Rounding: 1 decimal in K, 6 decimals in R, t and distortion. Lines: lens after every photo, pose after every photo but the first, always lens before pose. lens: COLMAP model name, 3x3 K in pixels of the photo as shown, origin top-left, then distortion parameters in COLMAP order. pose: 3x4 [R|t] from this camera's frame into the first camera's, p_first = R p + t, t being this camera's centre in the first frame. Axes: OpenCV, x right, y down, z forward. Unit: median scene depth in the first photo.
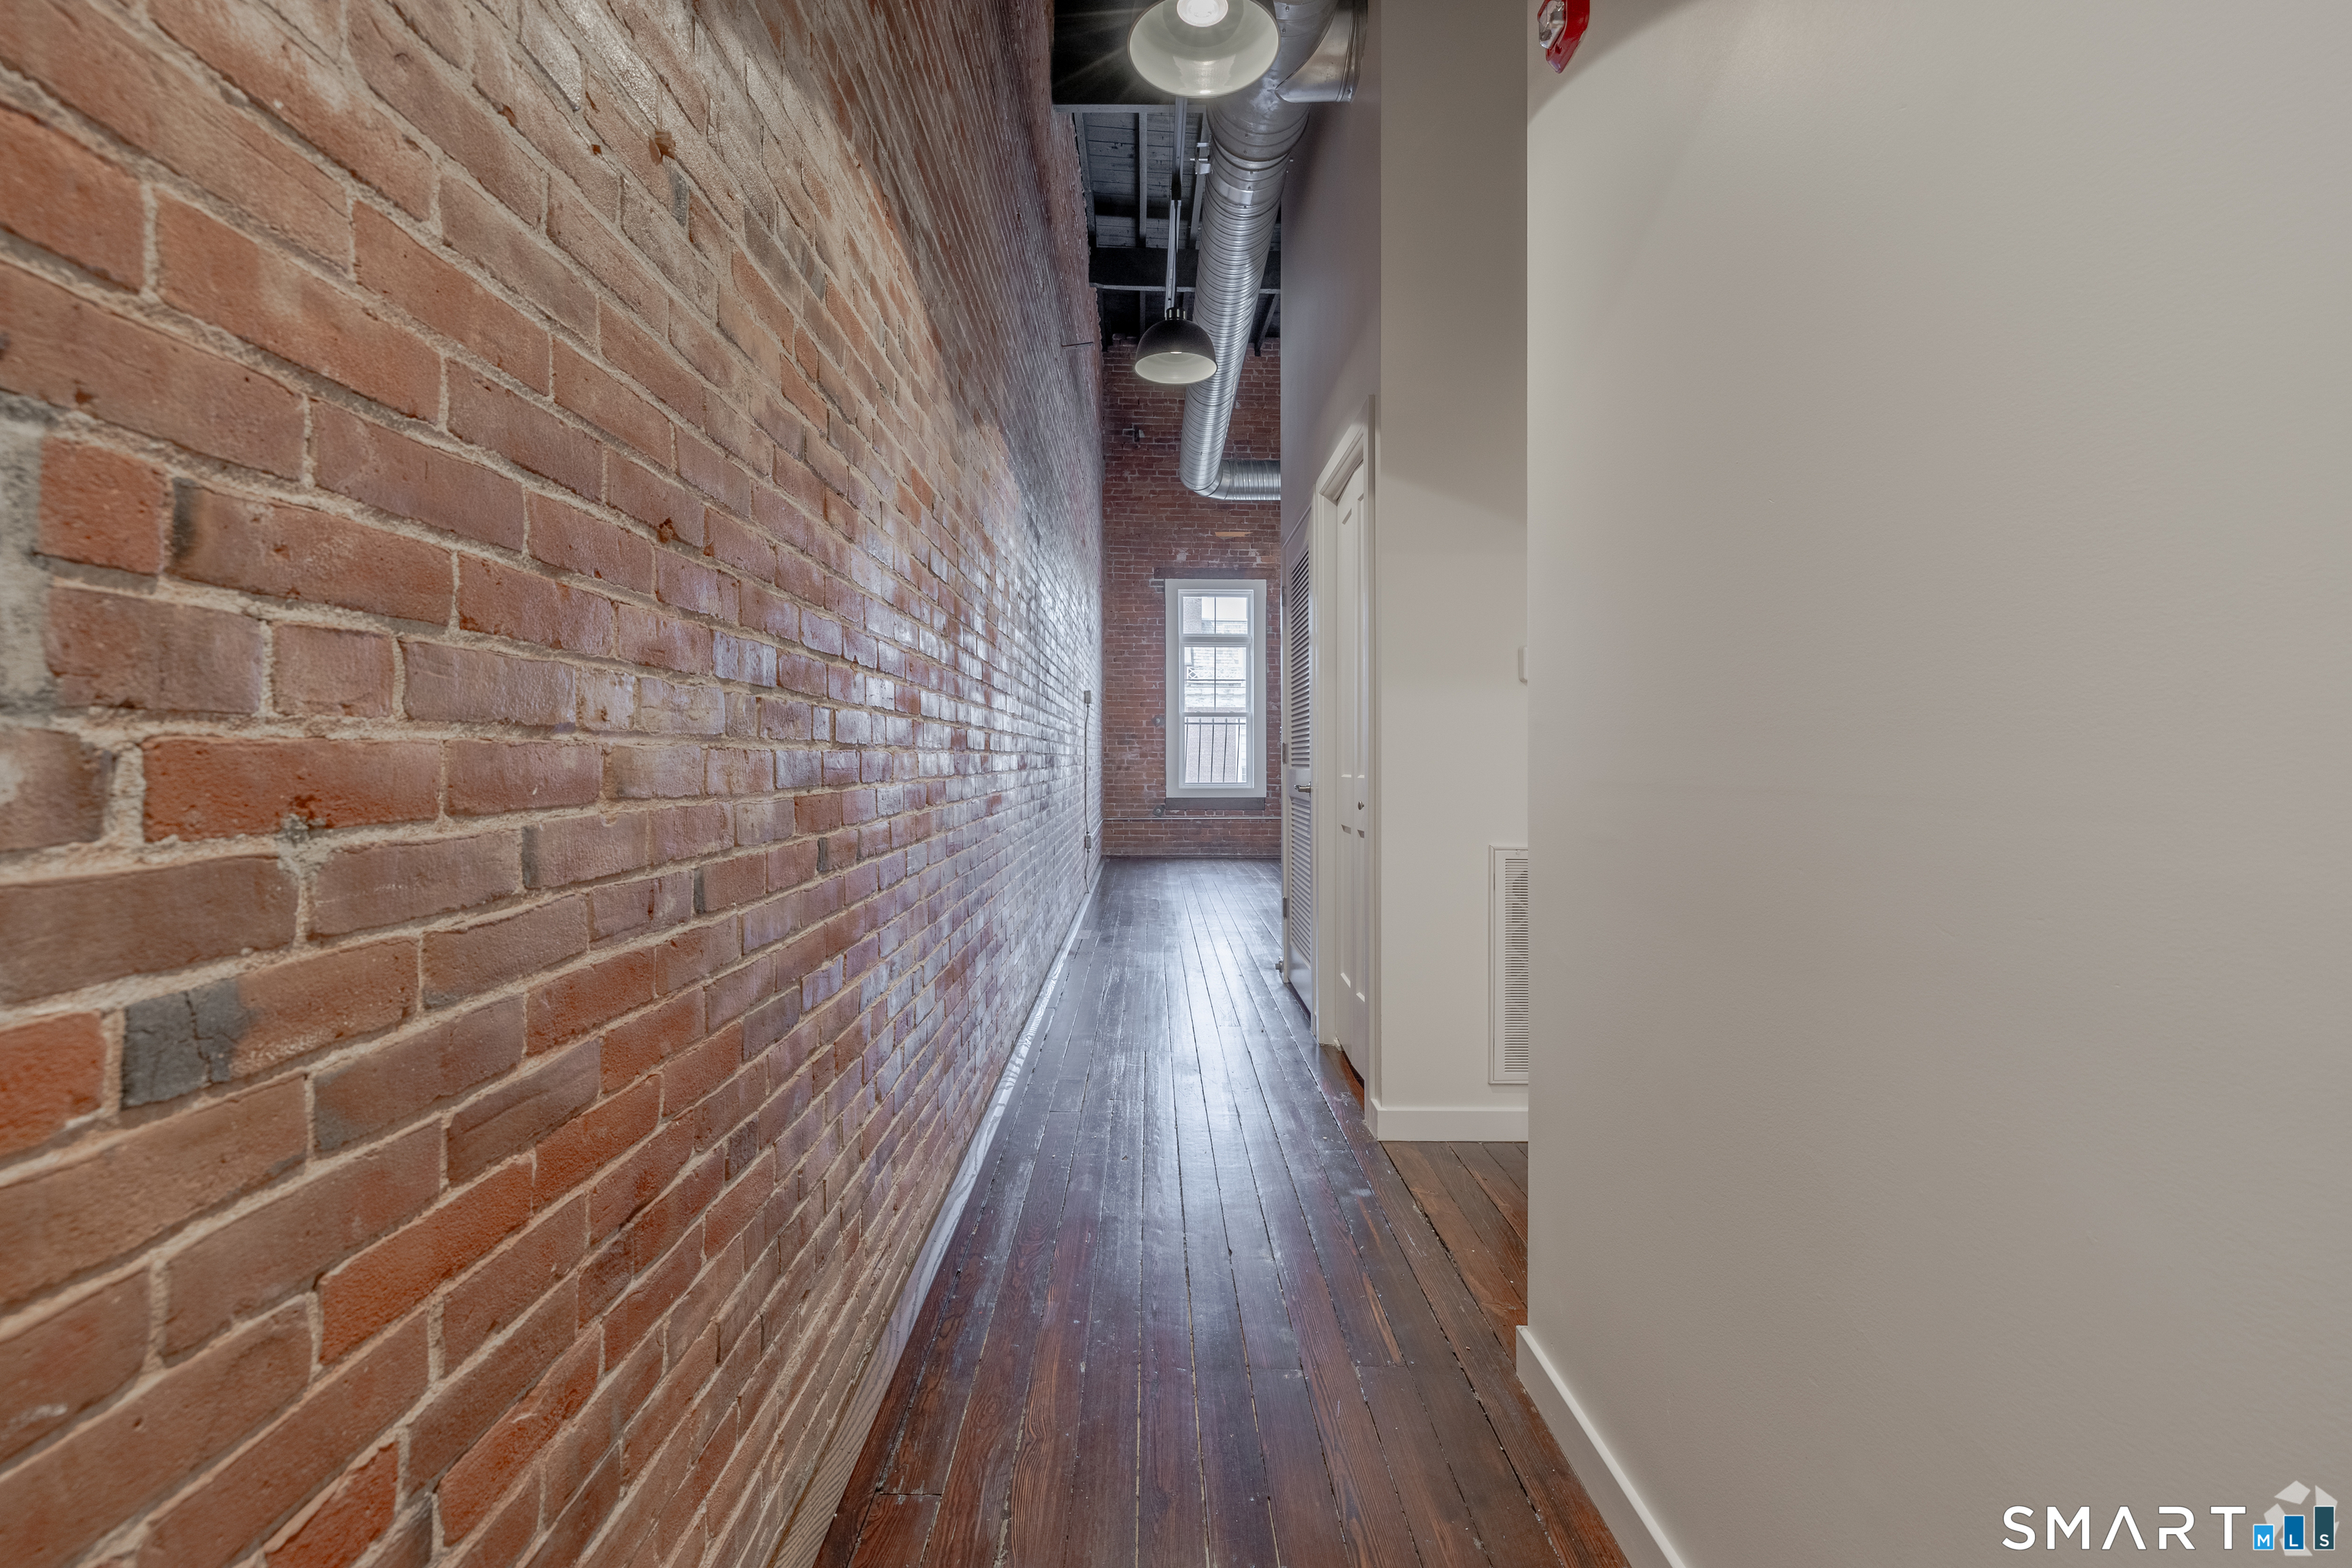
lens RADIAL K [[1019.2, 0, 1172.8], [0, 1019.2, 770.5], [0, 0, 1]] dist [0.002344, 0.000976]
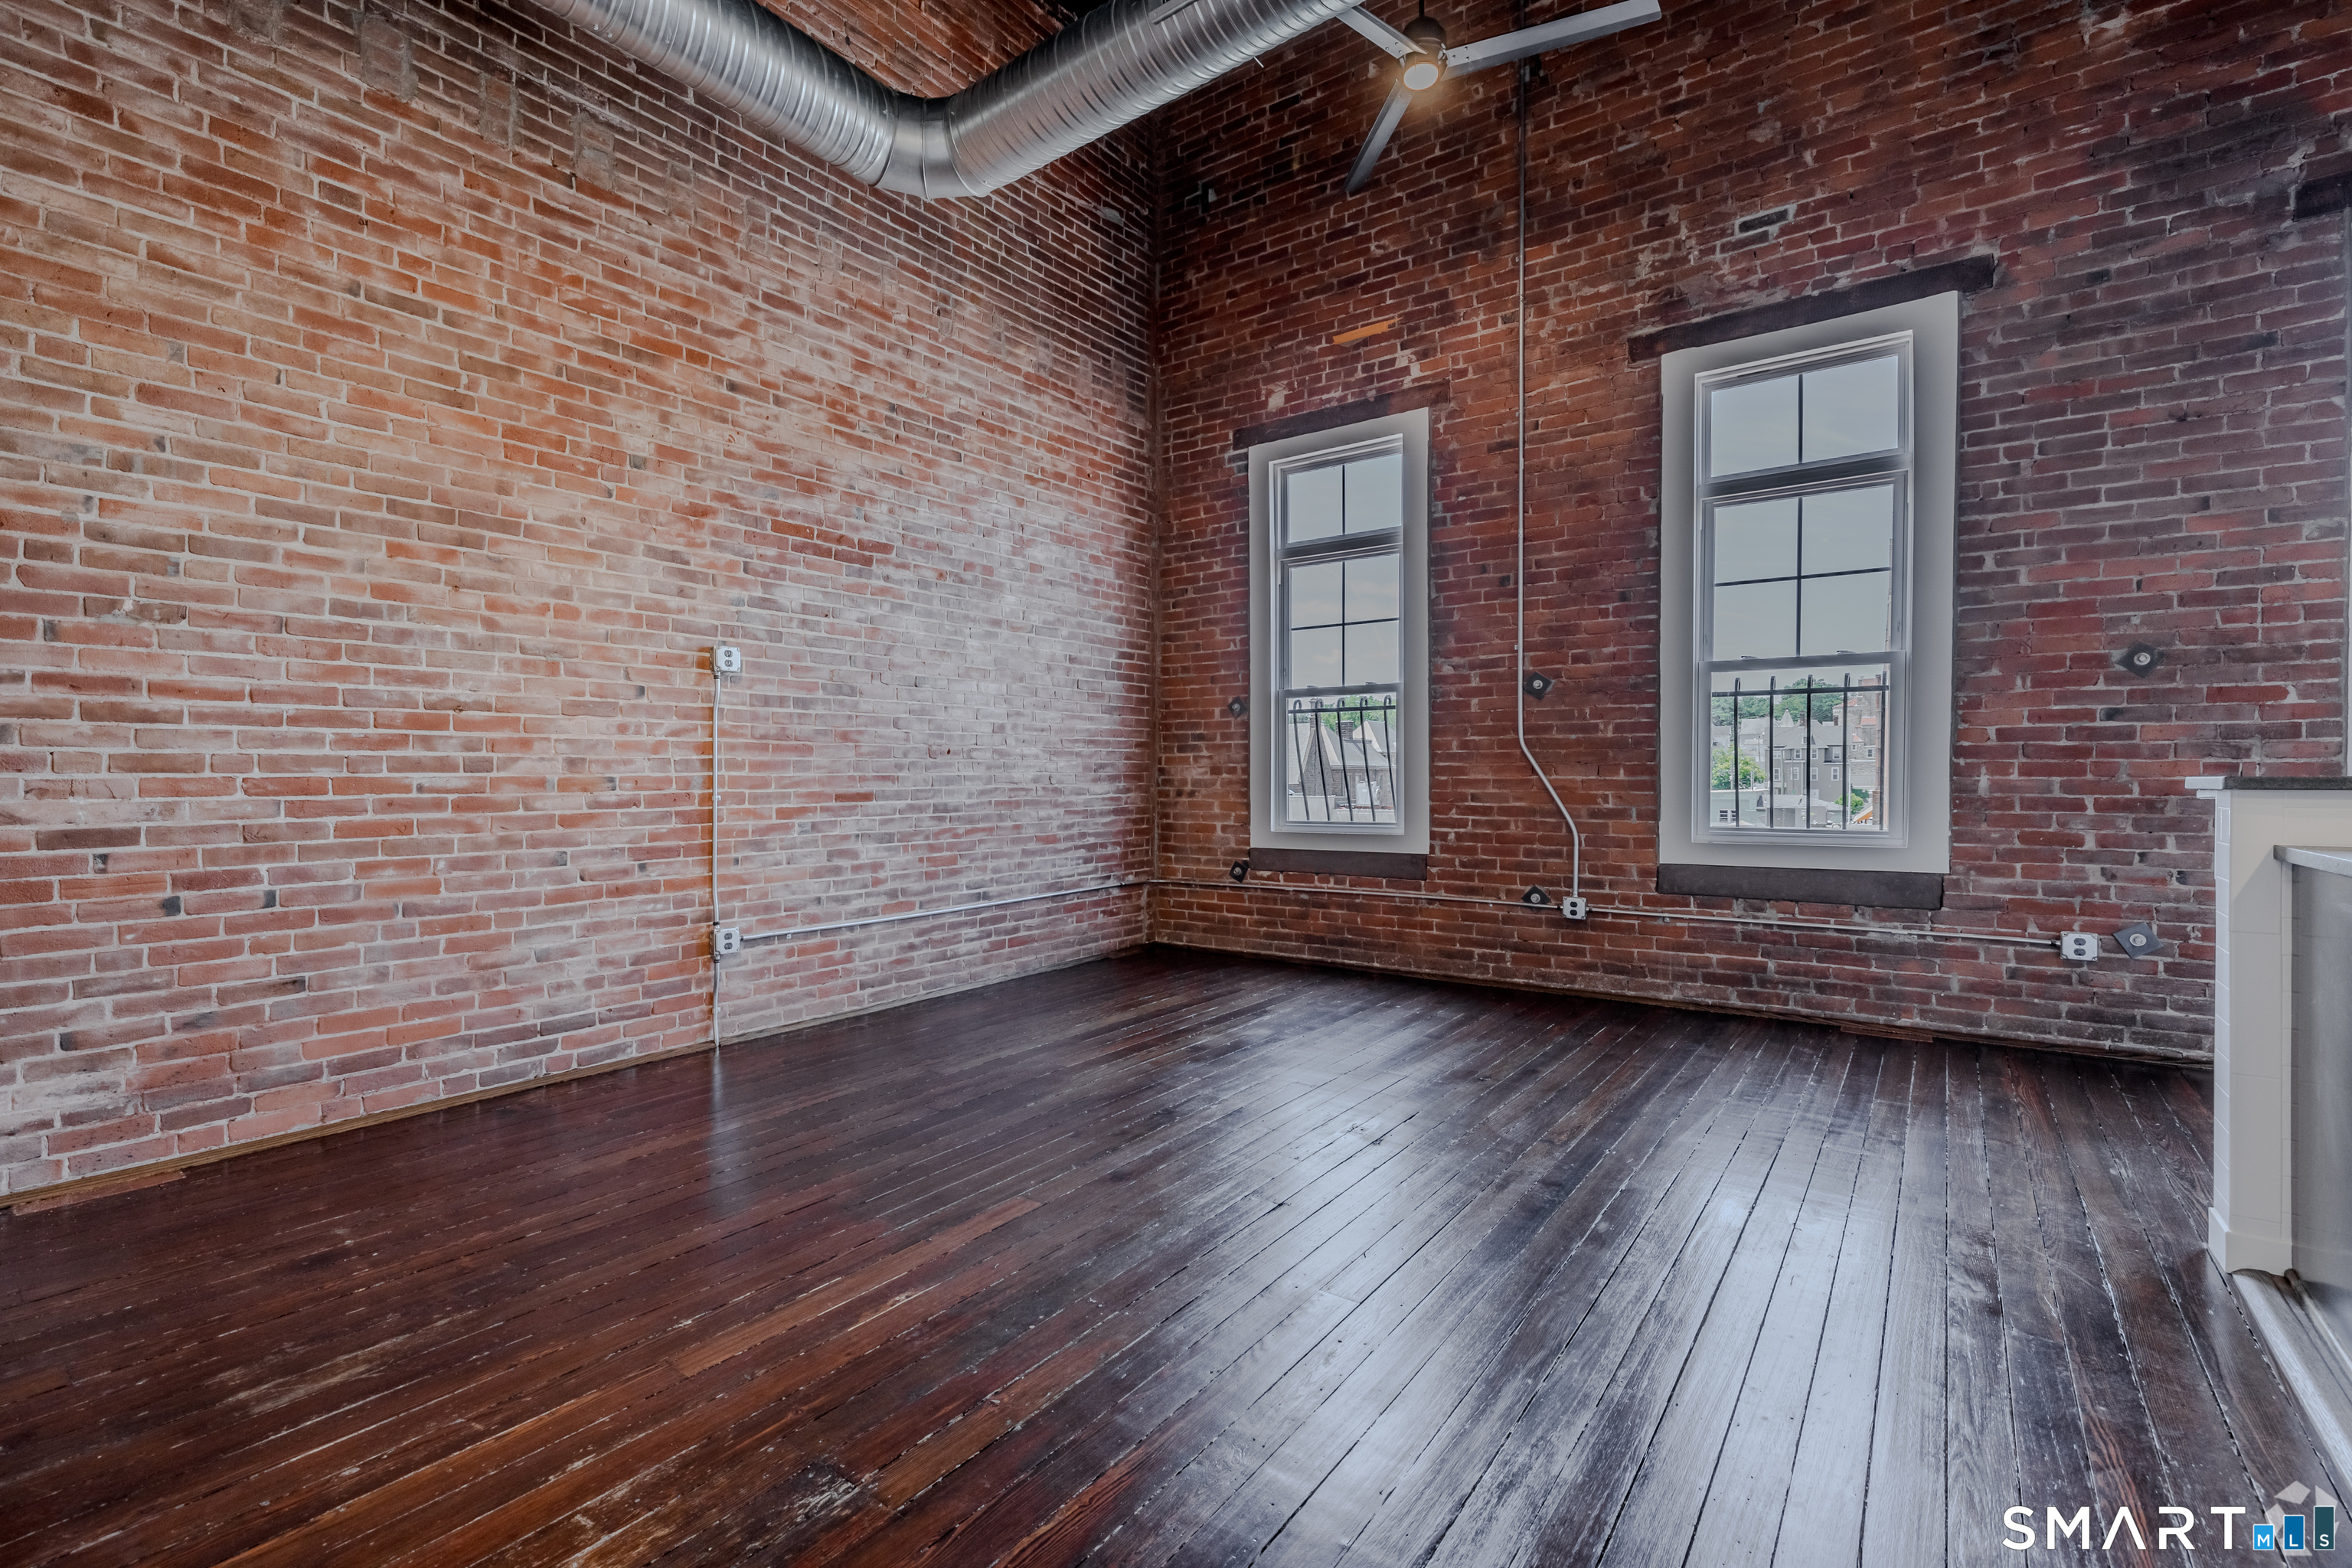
lens RADIAL K [[1019.2, 0, 1187.3], [0, 1019.2, 795.0], [0, 0, 1]] dist [0.002344, 0.000976]
pose [[0.785217, 0.005193, -0.619199, 0.304340], [-0.001239, 0.999976, 0.006816, -0.005307], [0.619220, -0.004585, 0.785204, 0.547723]]
